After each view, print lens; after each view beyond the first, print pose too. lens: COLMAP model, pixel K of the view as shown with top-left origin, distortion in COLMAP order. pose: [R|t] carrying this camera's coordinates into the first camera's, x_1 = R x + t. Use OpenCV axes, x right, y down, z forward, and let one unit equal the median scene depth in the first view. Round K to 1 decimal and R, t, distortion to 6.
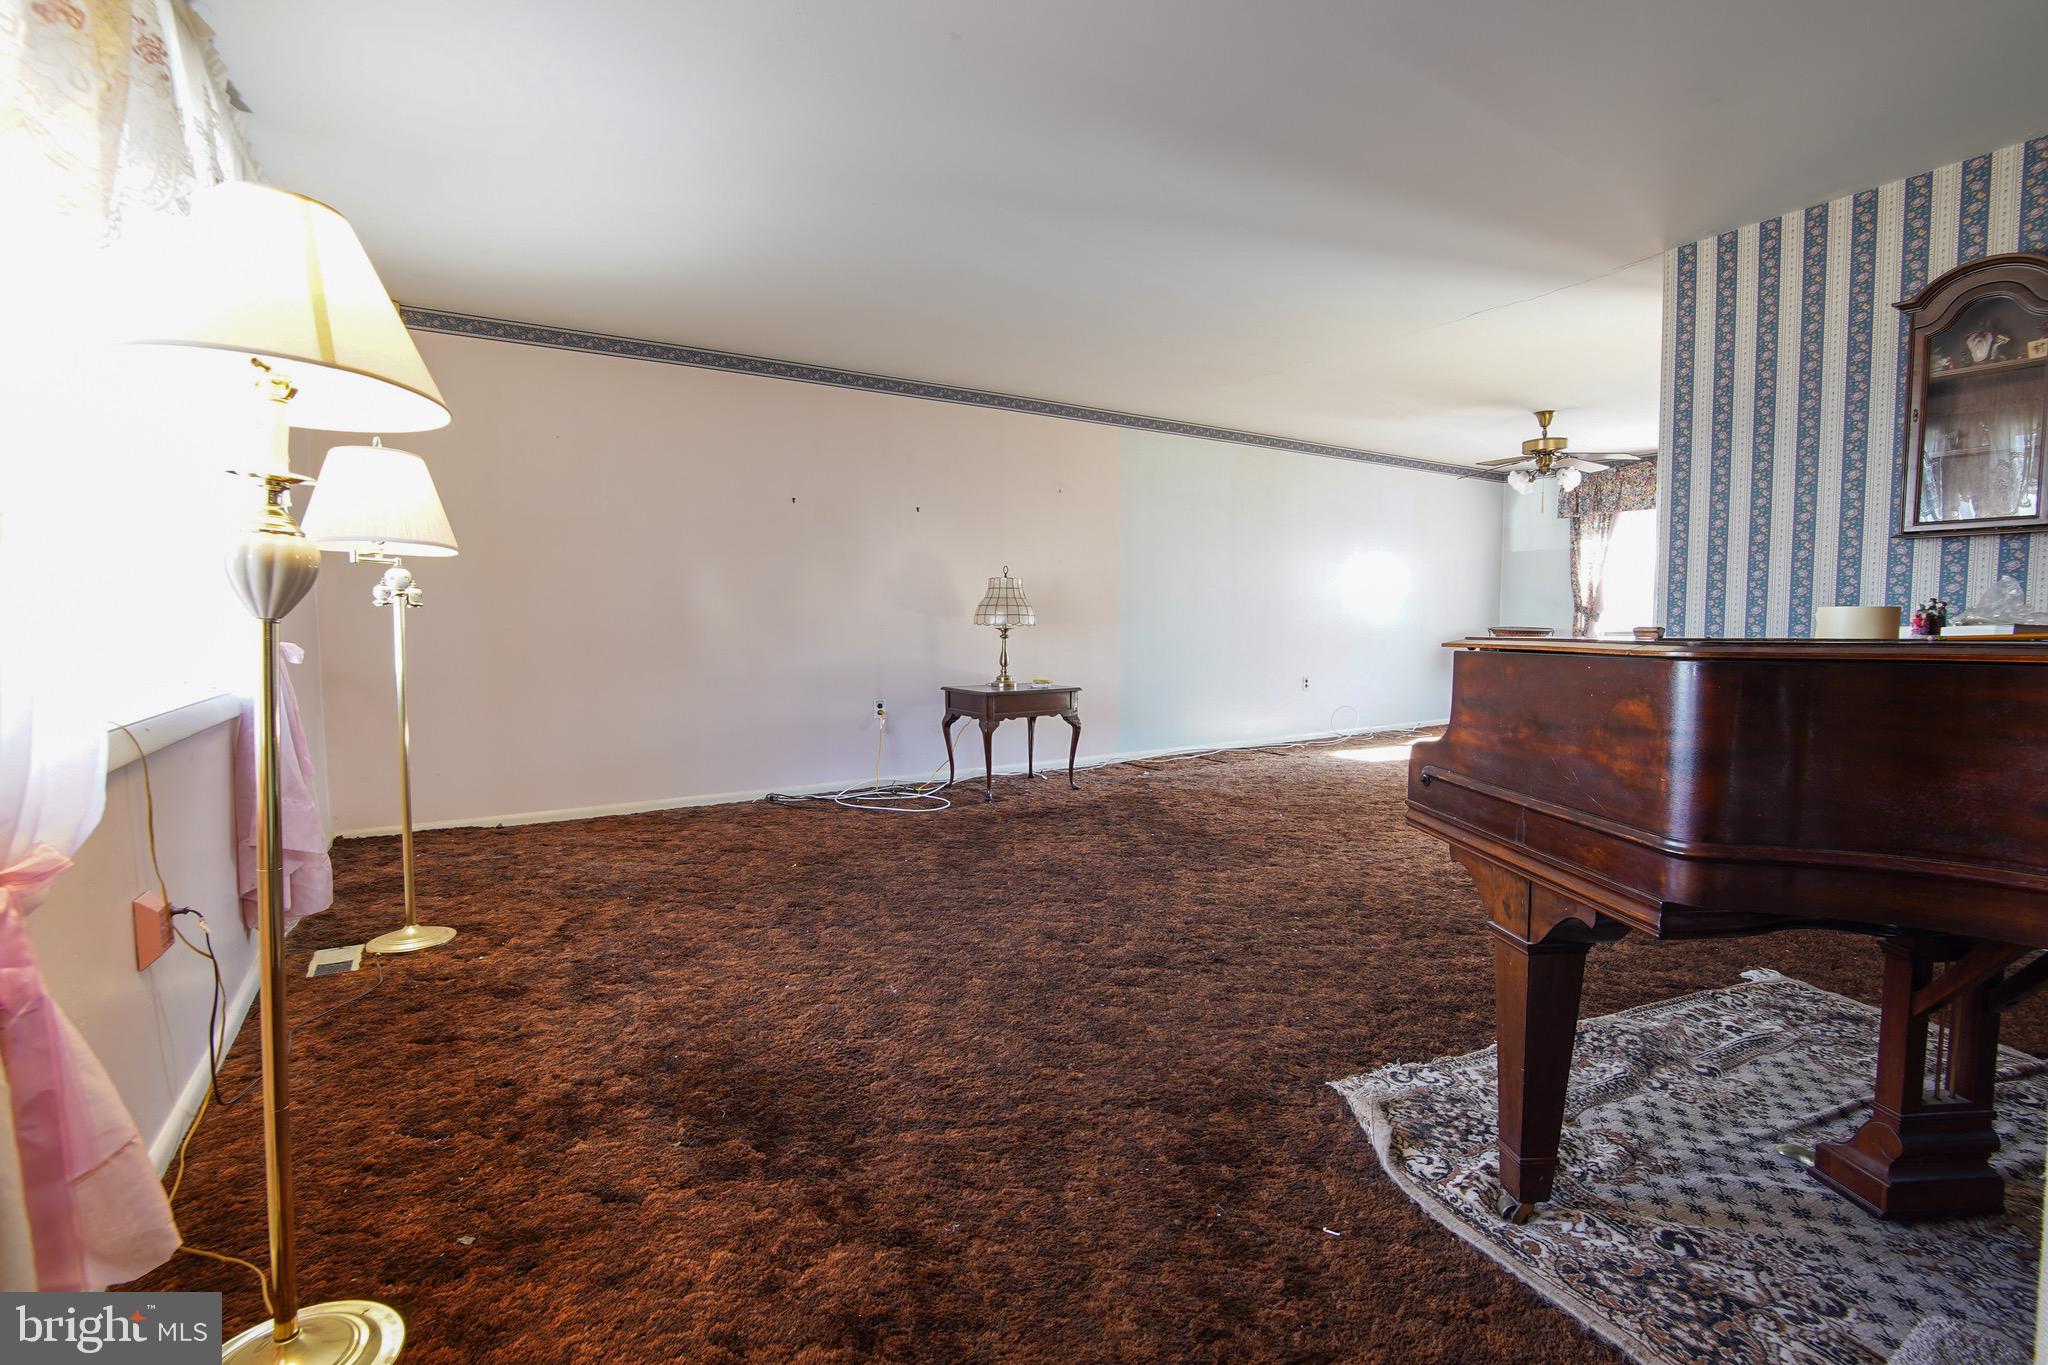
lens RADIAL K [[911.2, 0, 1034.9], [0, 911.2, 690.4], [0, 0, 1]] dist [-0.036562, 0.007814]
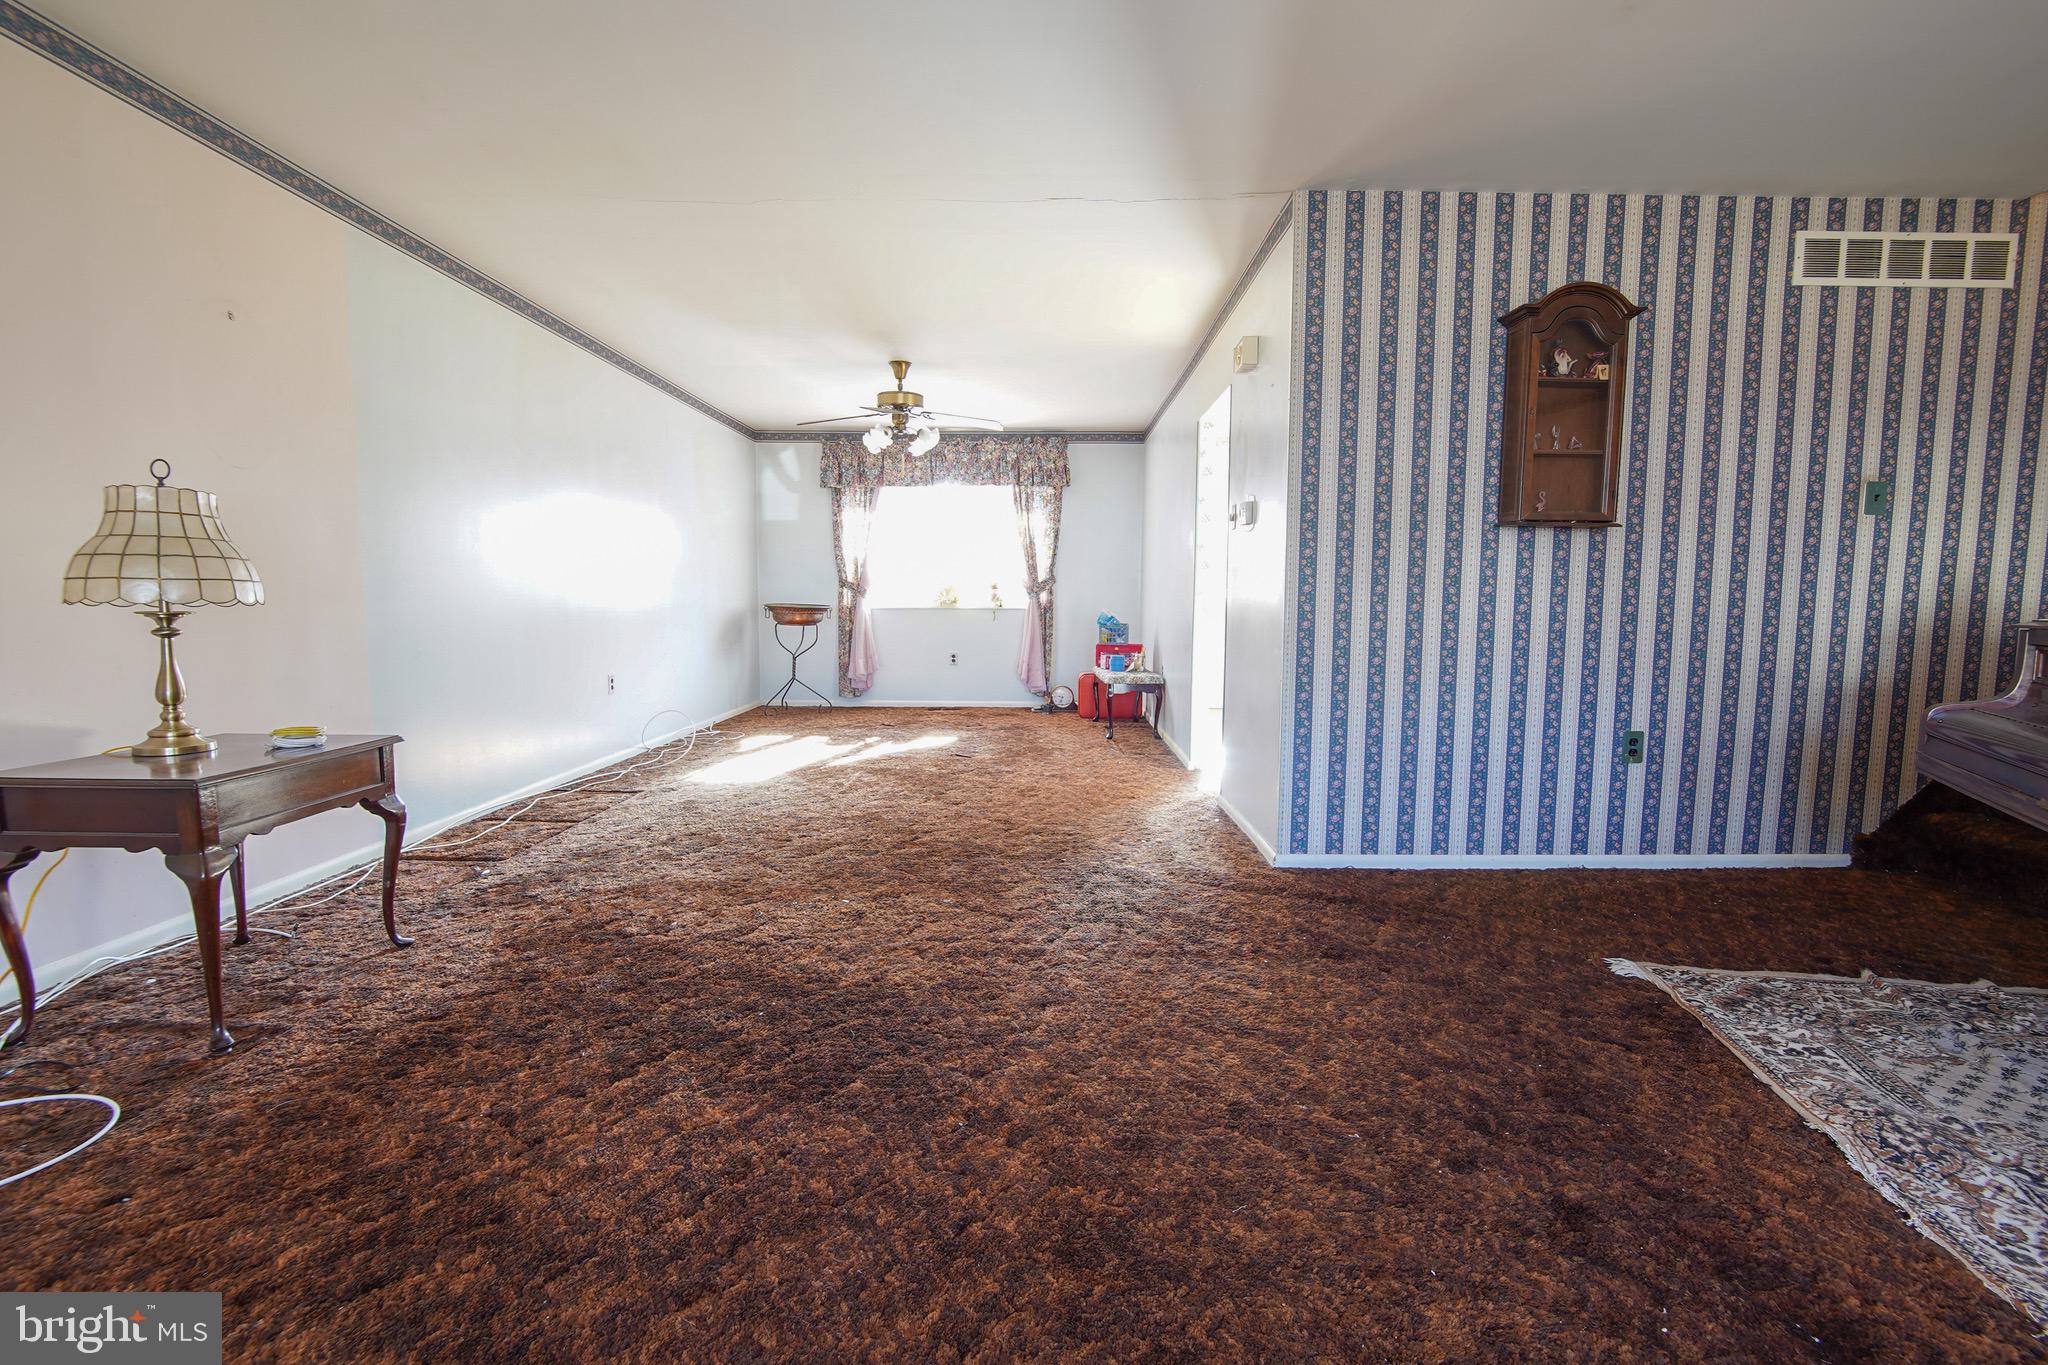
lens RADIAL K [[911.2, 0, 1028.6], [0, 911.2, 691.7], [0, 0, 1]] dist [-0.036562, 0.007814]
pose [[0.554687, -0.080409, 0.828165, -0.150967], [0.056430, 0.996663, 0.058973, -0.033902], [-0.830144, 0.014022, 0.557373, 0.452476]]
